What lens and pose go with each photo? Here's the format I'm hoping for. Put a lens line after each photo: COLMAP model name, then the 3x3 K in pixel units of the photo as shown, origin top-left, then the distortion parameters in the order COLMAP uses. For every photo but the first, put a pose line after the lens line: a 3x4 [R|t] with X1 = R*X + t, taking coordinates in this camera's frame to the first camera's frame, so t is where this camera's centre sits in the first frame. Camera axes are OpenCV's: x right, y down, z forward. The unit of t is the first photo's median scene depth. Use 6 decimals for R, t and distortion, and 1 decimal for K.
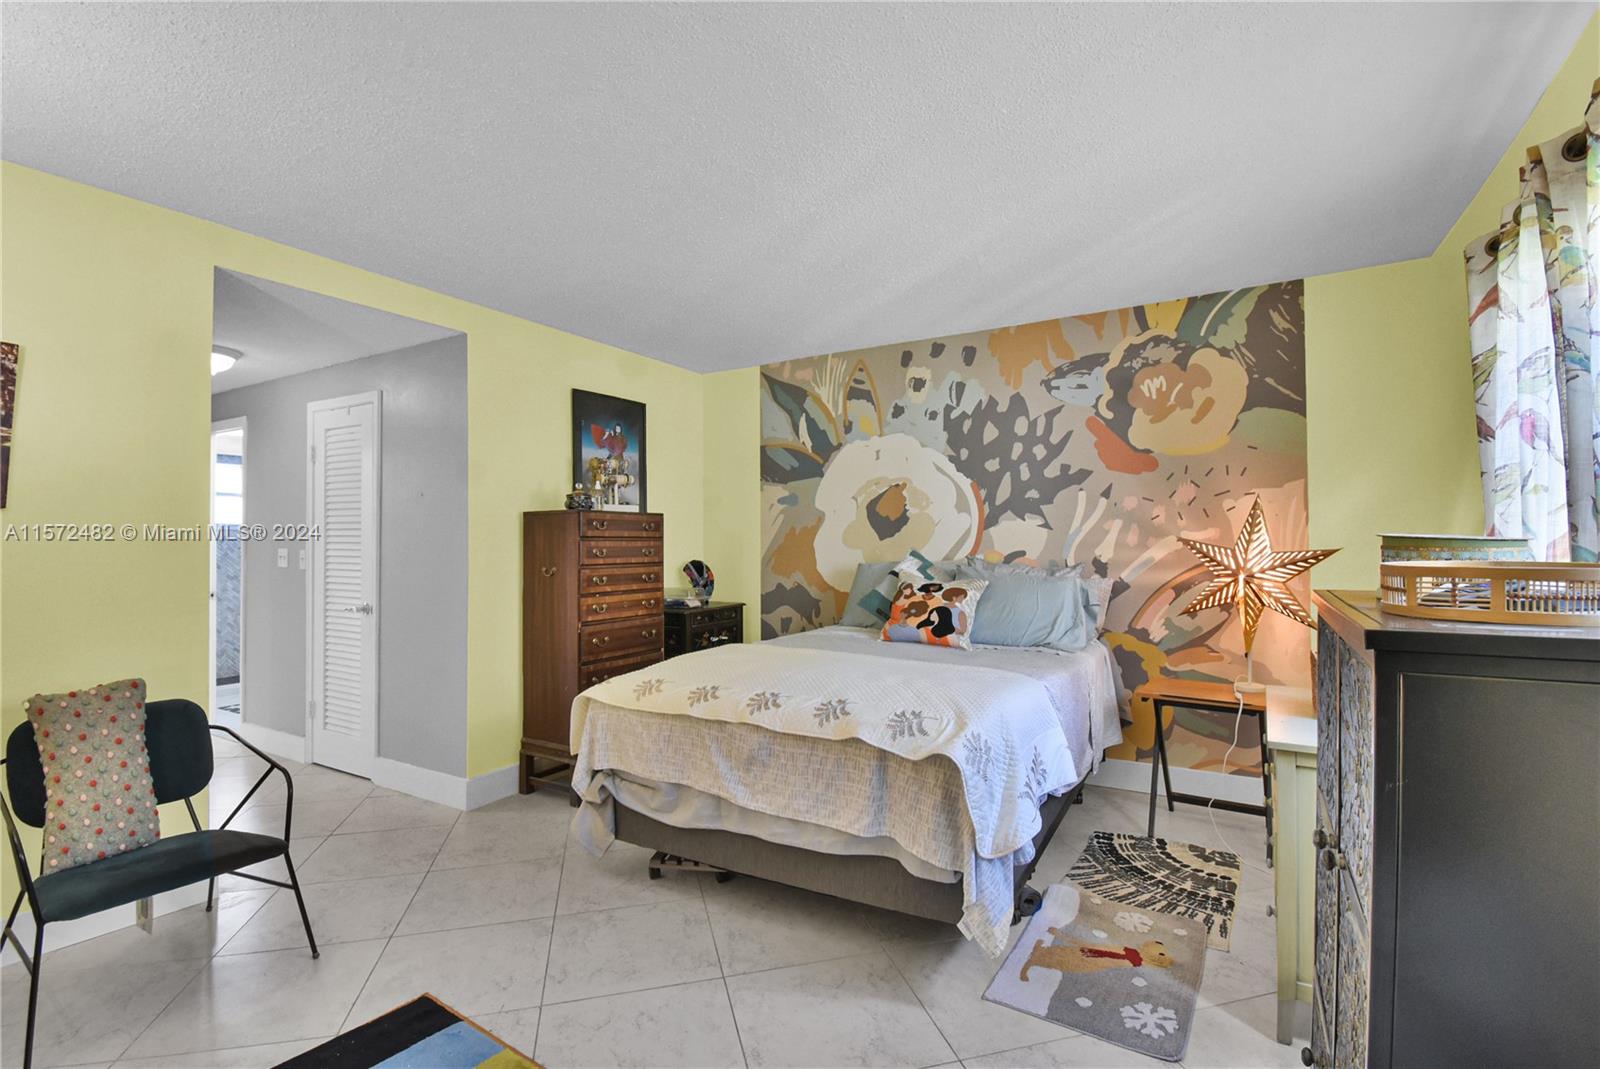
lens RADIAL K [[728.0, 0, 809.1], [0, 728.0, 539.8], [0, 0, 1]] dist [0.018549, -0.023893]
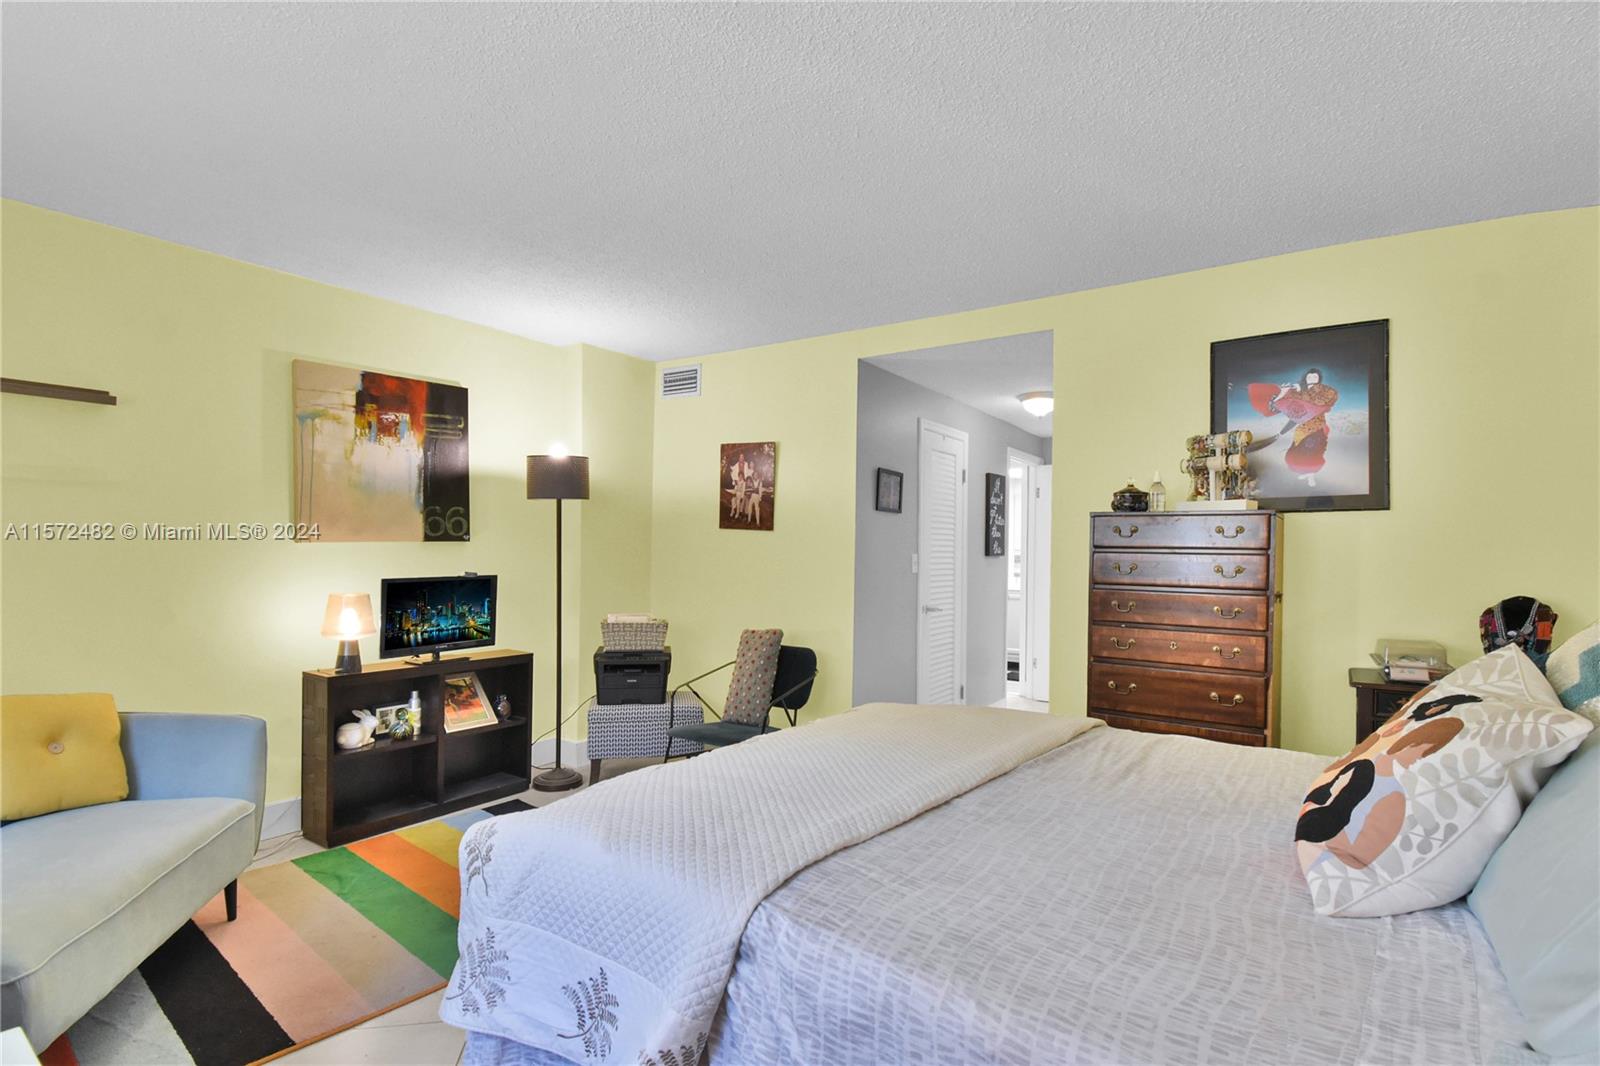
lens RADIAL K [[760.9, 0, 821.9], [0, 760.9, 557.6], [0, 0, 1]] dist [0.007258, -0.000963]
pose [[-0.057844, 0.014387, -0.998222, 0.507757], [-0.009459, 0.999843, 0.014959, -0.002388], [0.998281, 0.010307, -0.057699, 0.733165]]
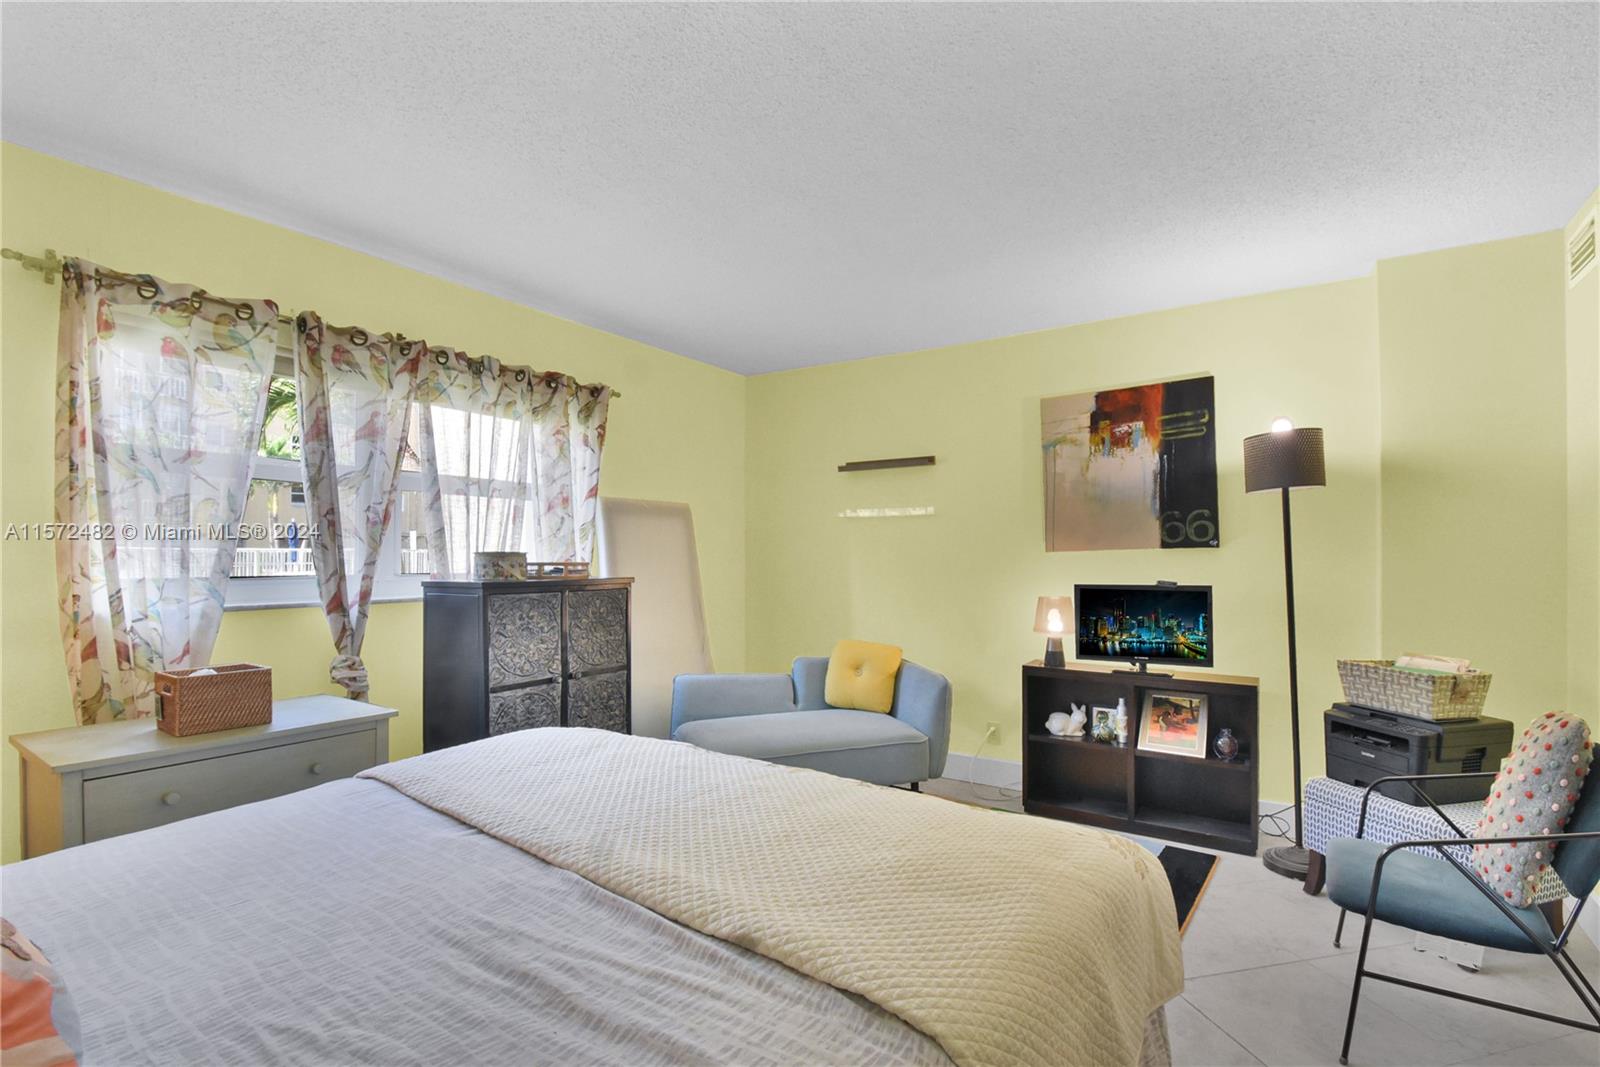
lens RADIAL K [[727.9, 0, 791.7], [0, 727.9, 549.6], [0, 0, 1]] dist [0.018357, -0.023535]
pose [[-0.998729, 0.005247, 0.050129, -0.059308], [0.004785, 0.999945, -0.009326, 0.004123], [-0.050175, -0.009074, -0.998699, 1.113761]]
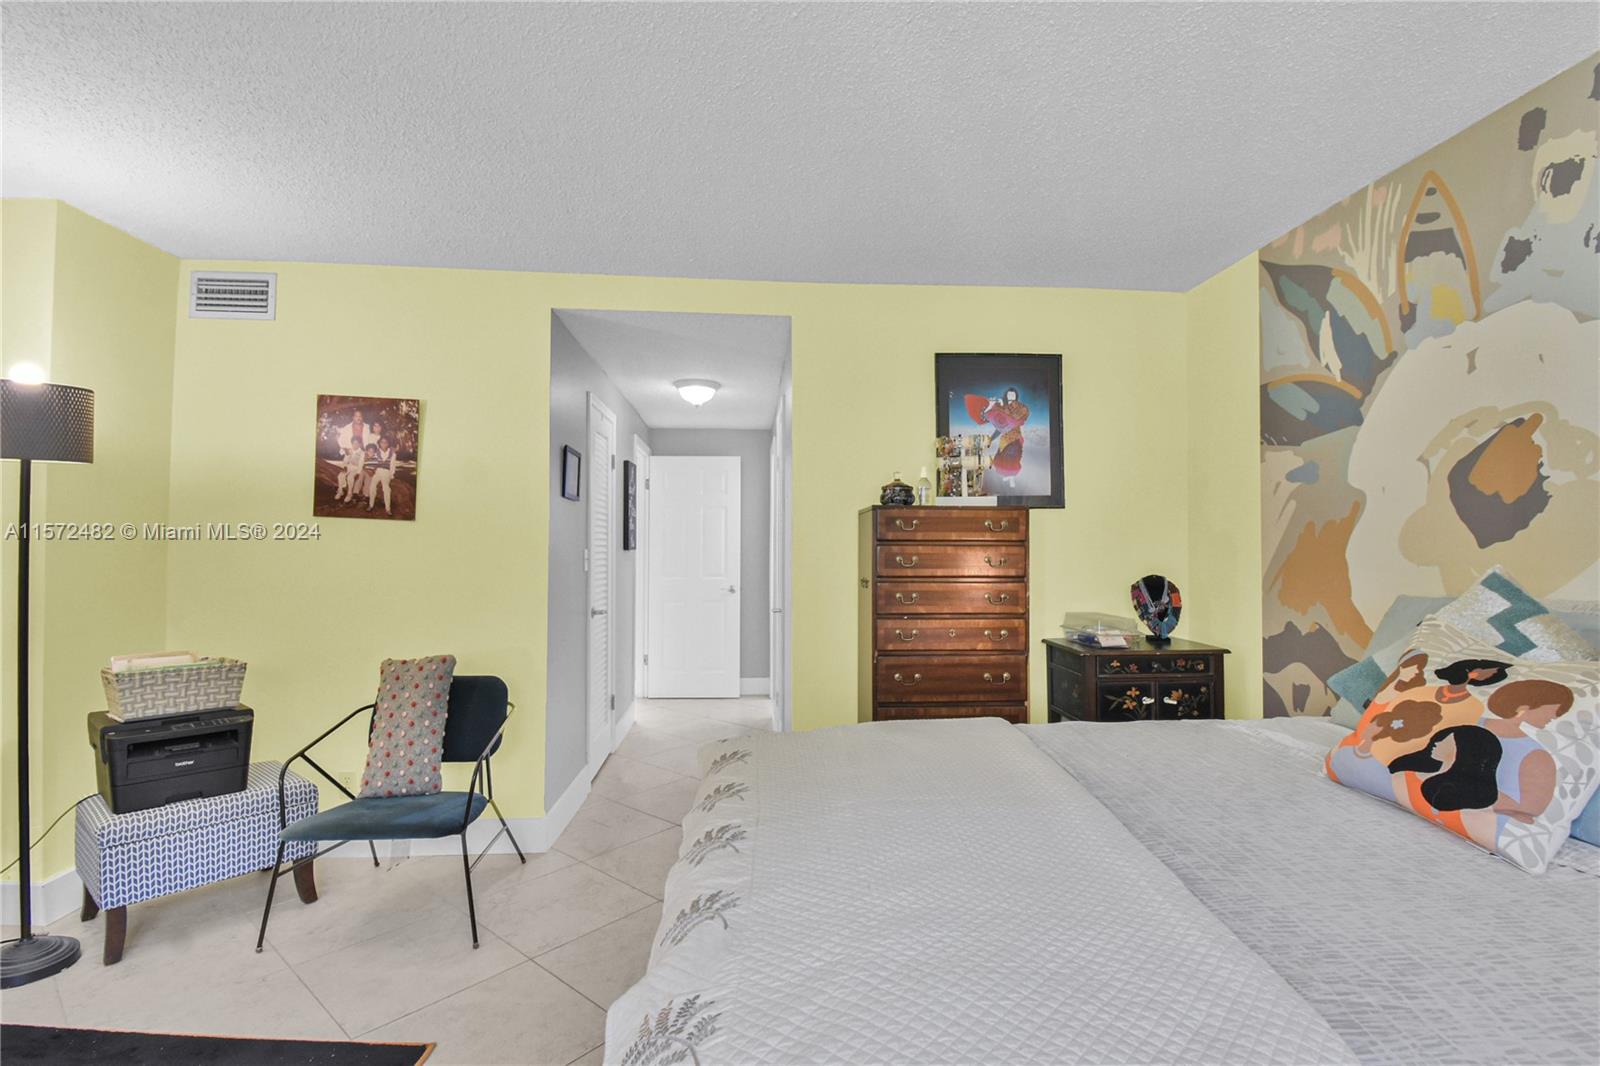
lens RADIAL K [[735.4, 0, 809.2], [0, 735.4, 533.2], [0, 0, 1]] dist [0.018830, -0.023913]
pose [[0.574638, -0.007381, -0.818375, 0.279391], [-0.002205, 0.999942, -0.010568, -0.003184], [0.818405, 0.007877, 0.574588, 0.475688]]
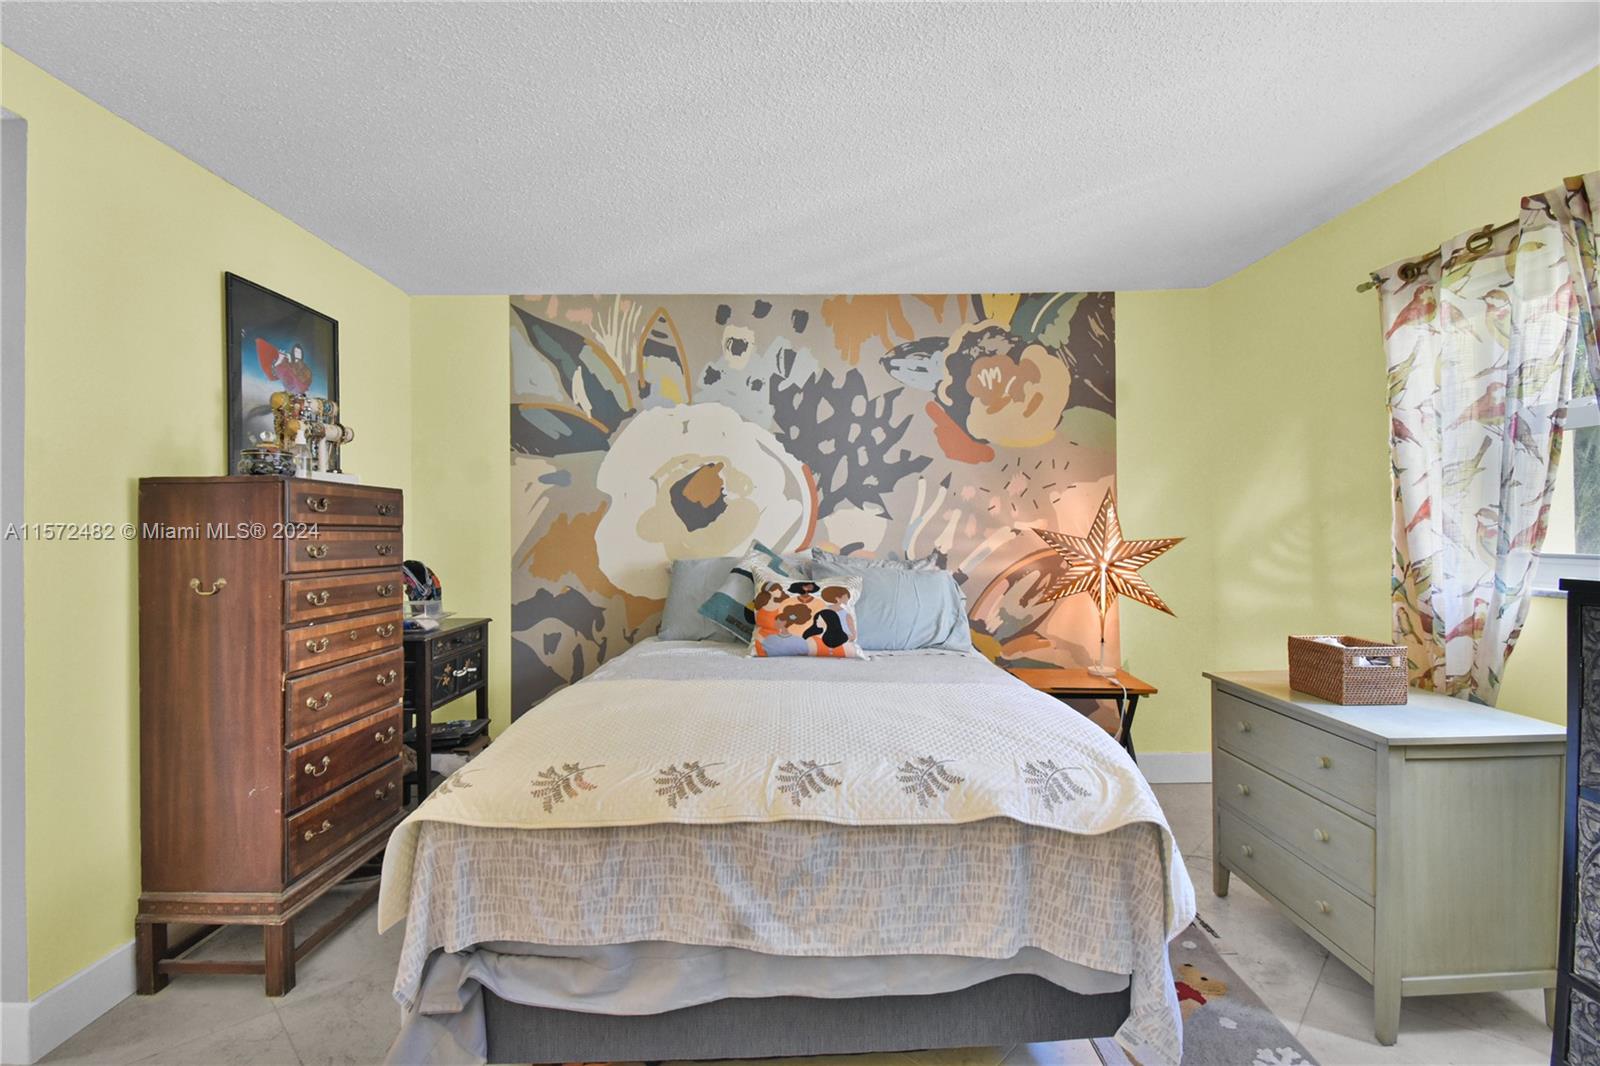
lens RADIAL K [[710.5, 0, 805.7], [0, 710.5, 531.5], [0, 0, 1]] dist [0.018386, -0.021313]
pose [[0.852371, 0.000309, 0.522938, -0.250841], [0.001373, 0.999995, -0.002828, 0.003906], [-0.522936, 0.003129, 0.852366, 0.300563]]
